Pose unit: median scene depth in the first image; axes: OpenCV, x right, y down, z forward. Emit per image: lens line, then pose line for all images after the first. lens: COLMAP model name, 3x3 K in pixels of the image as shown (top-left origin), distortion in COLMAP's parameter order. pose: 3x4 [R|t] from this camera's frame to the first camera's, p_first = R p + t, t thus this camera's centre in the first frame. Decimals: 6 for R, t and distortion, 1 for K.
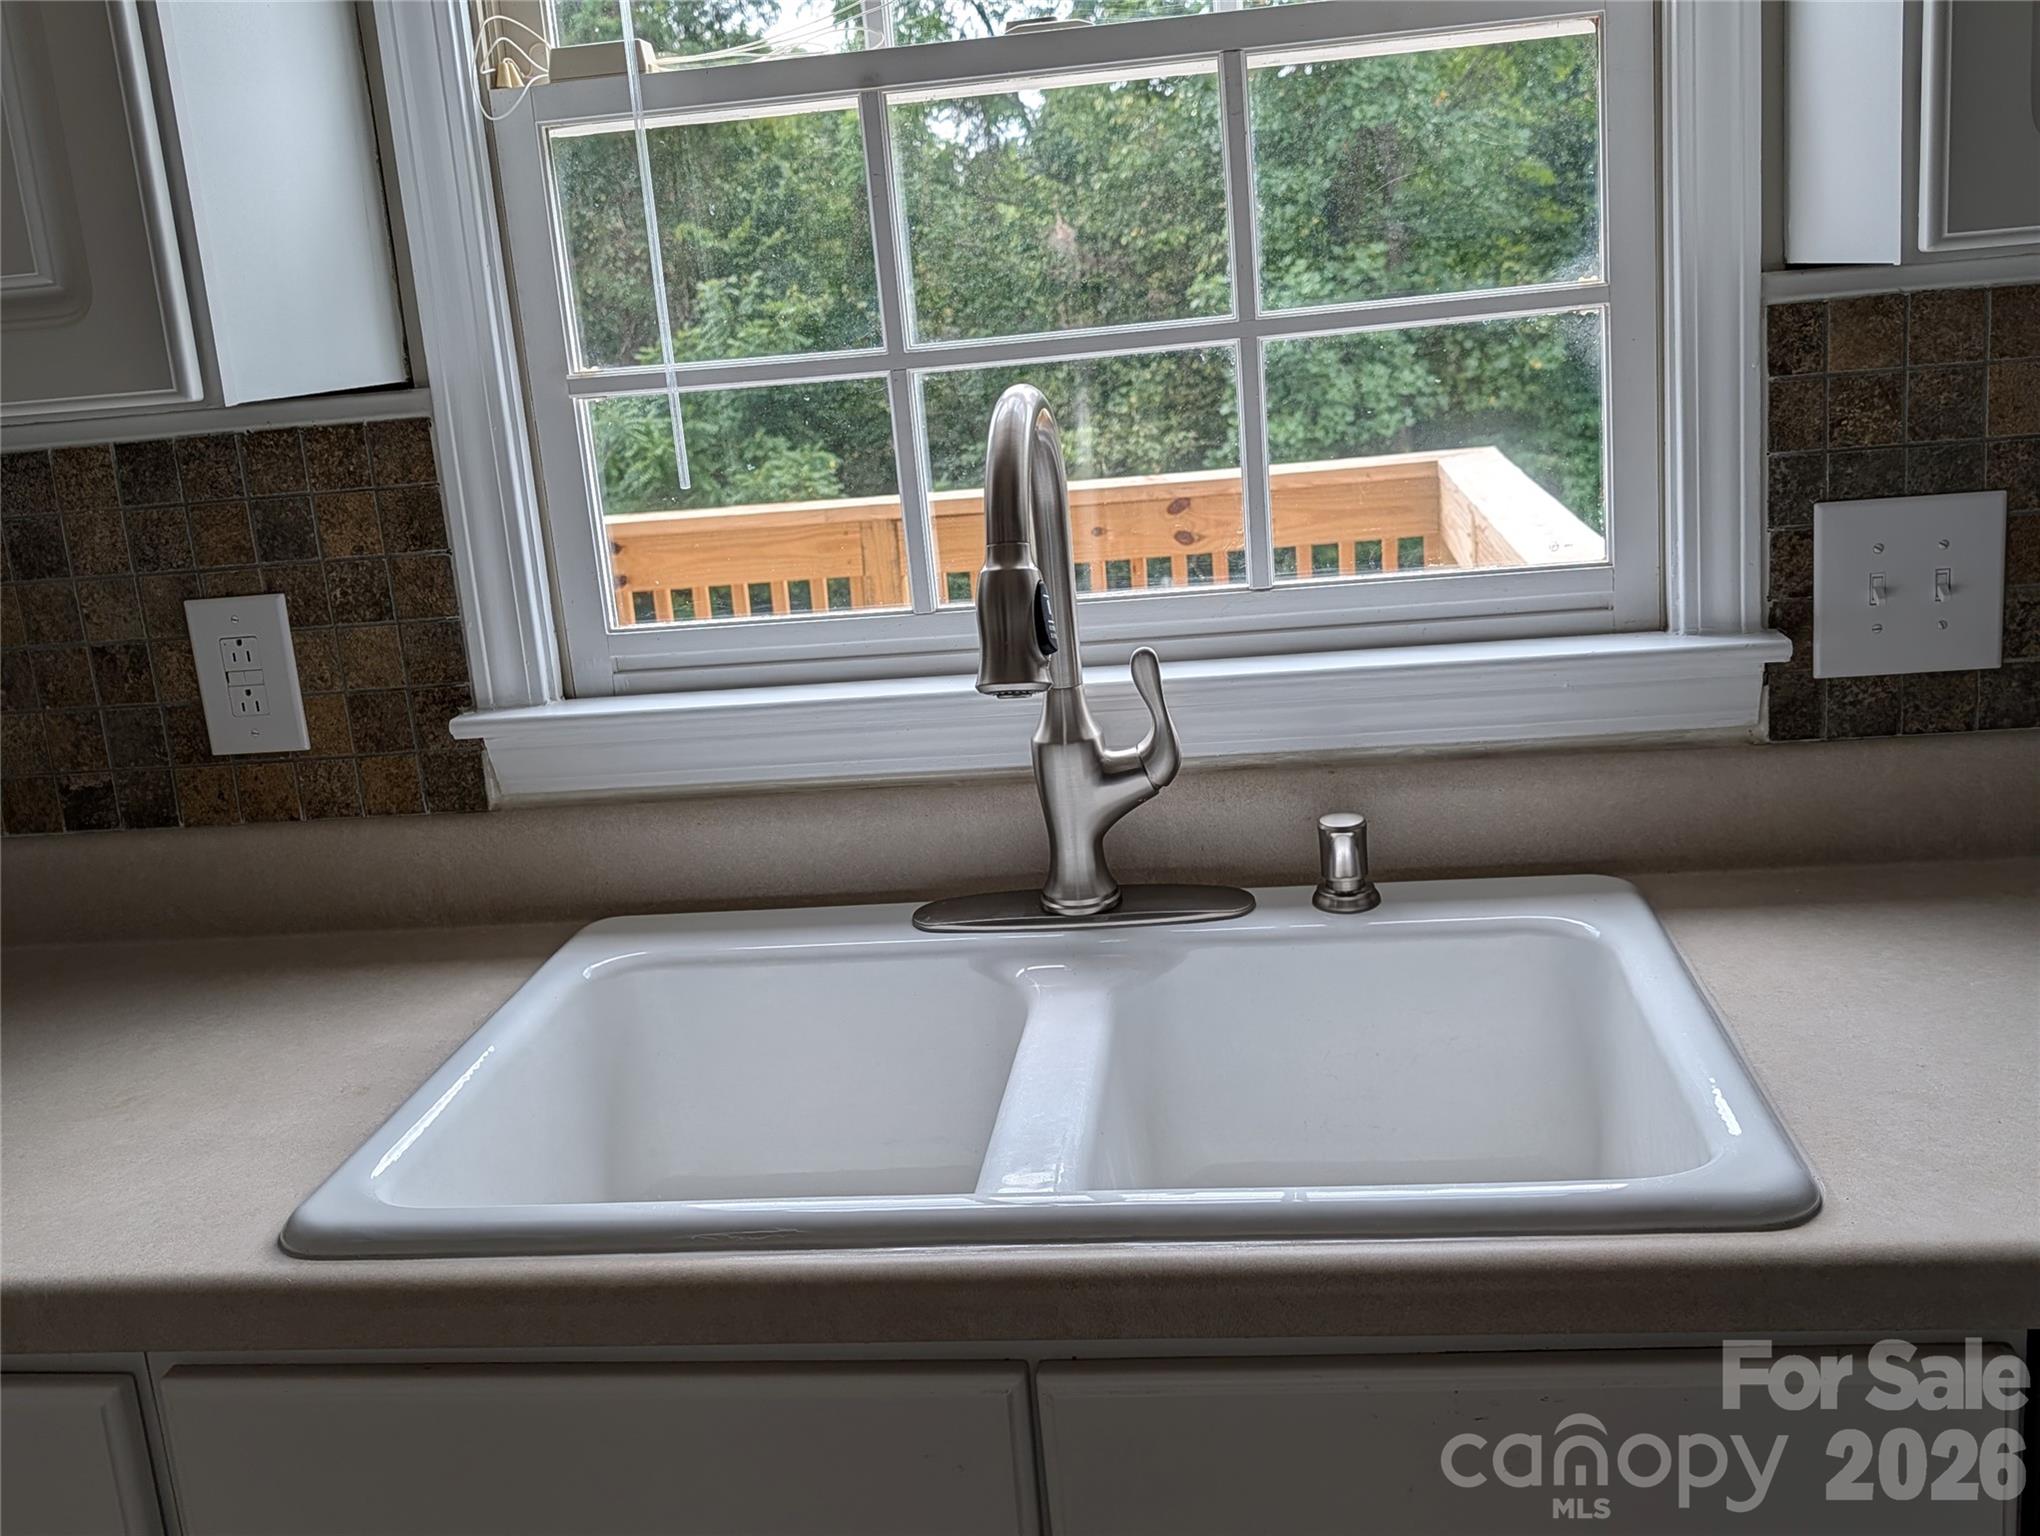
lens RADIAL K [[1990.5, 0, 1015.1], [0, 1990.5, 726.6], [0, 0, 1]] dist [0.113776, -0.283479]
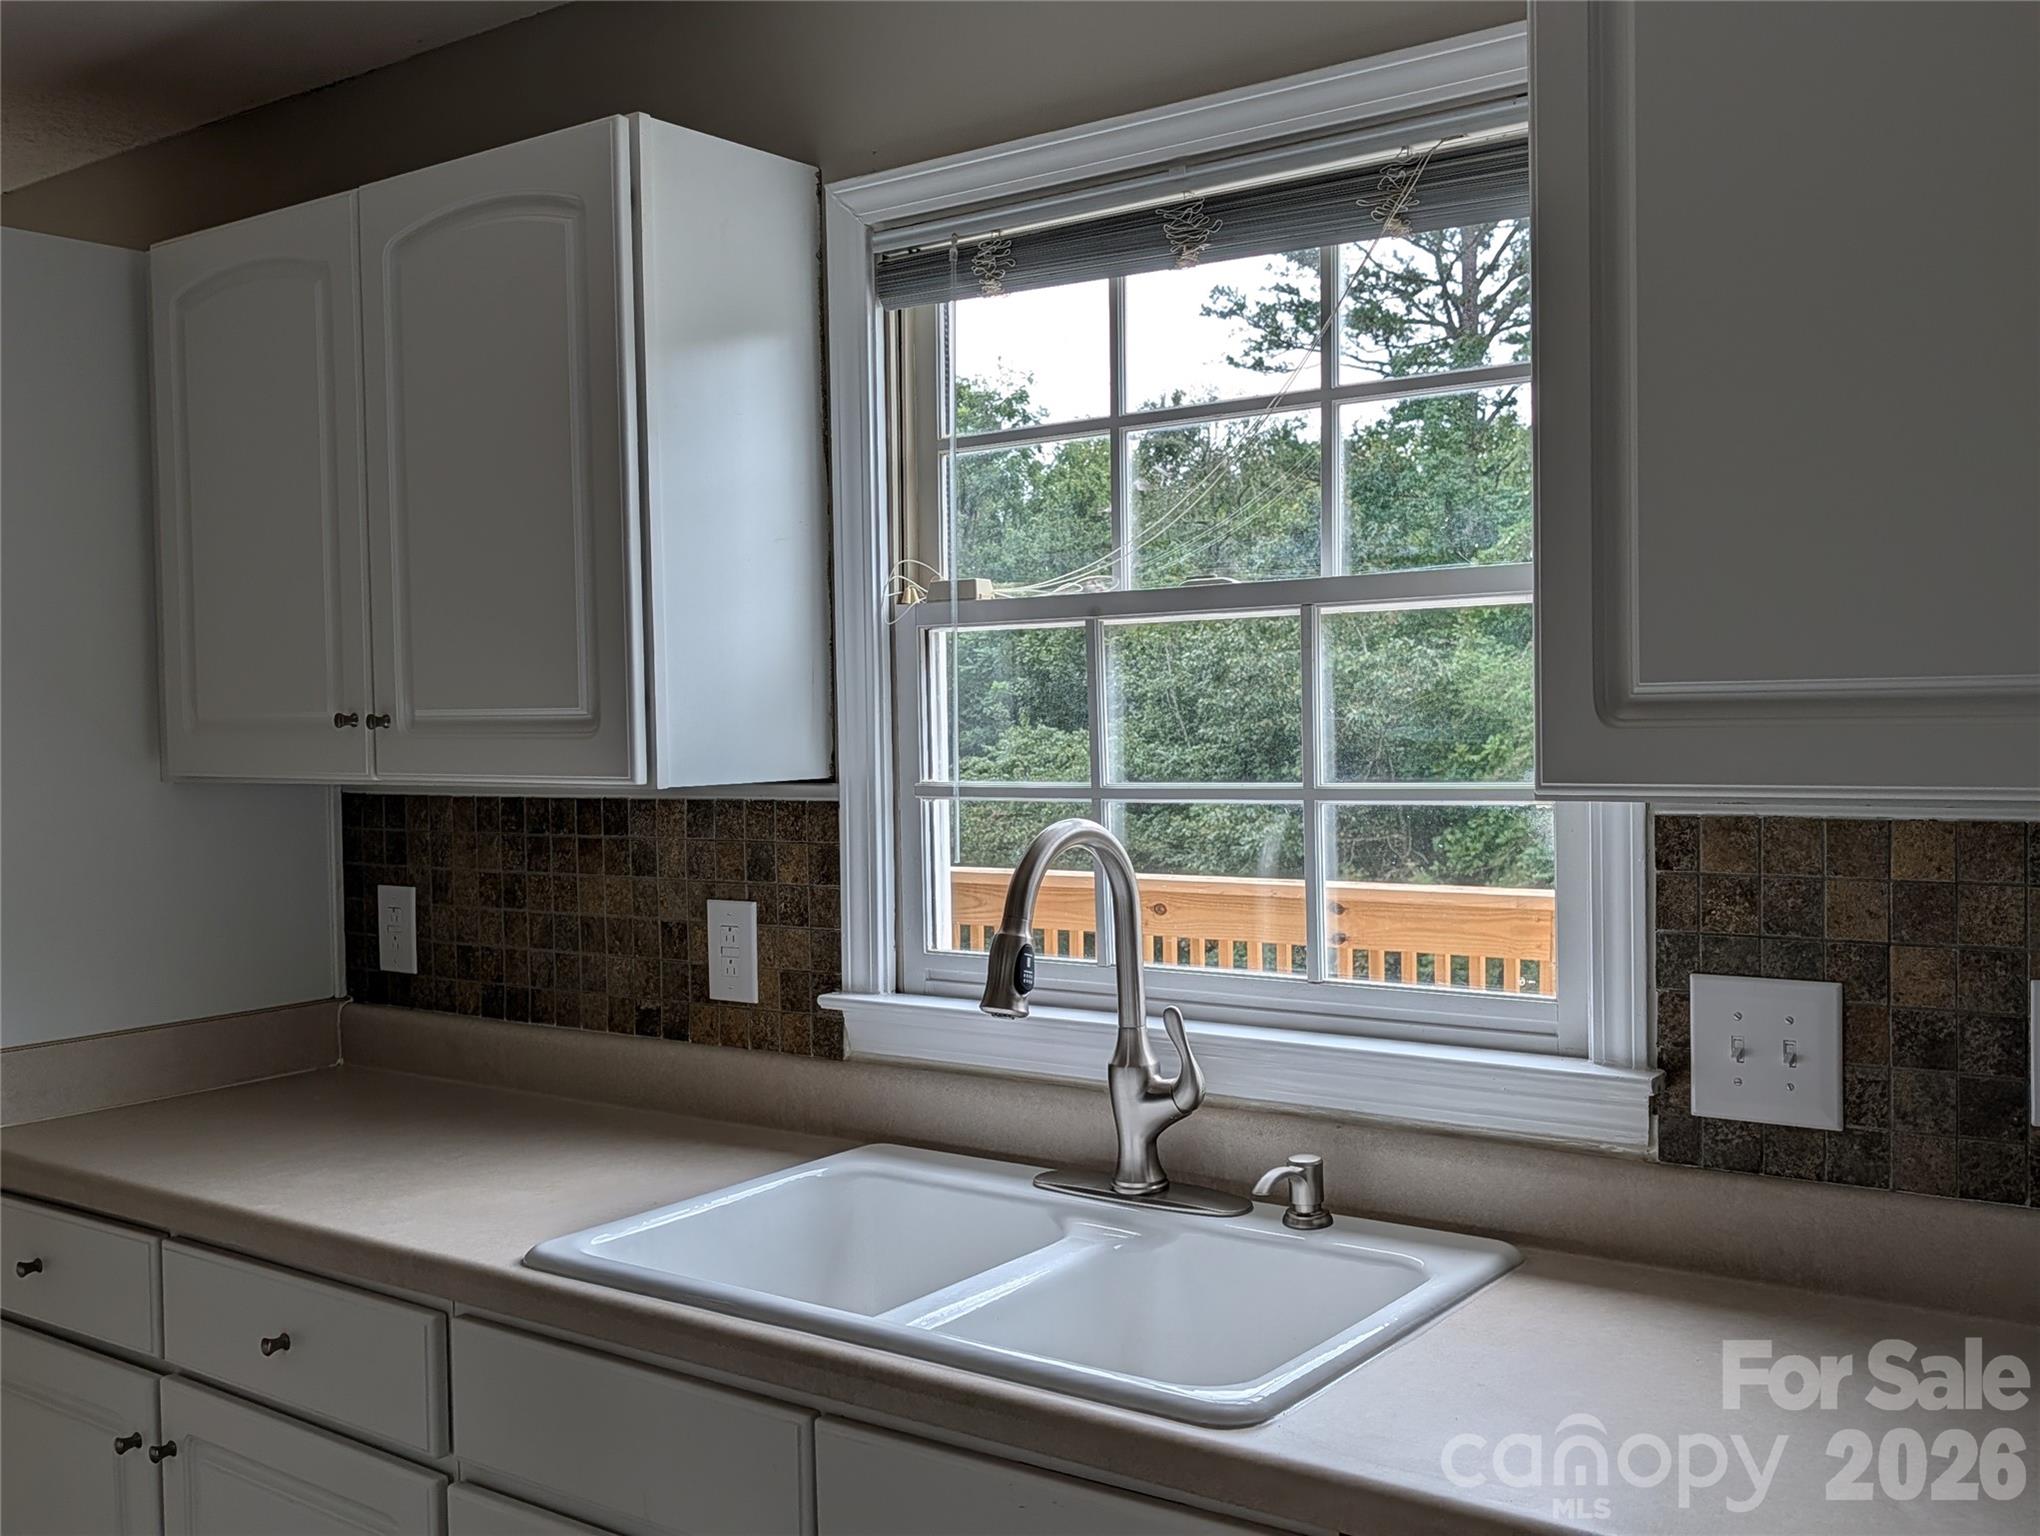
lens RADIAL K [[1990.5, 0, 1015.1], [0, 1990.5, 726.6], [0, 0, 1]] dist [0.113776, -0.283479]
pose [[0.866250, 0.074035, -0.494094, 0.632182], [-0.160155, 0.977919, -0.134254, -0.024871], [0.473245, 0.195429, 0.858980, -0.307622]]
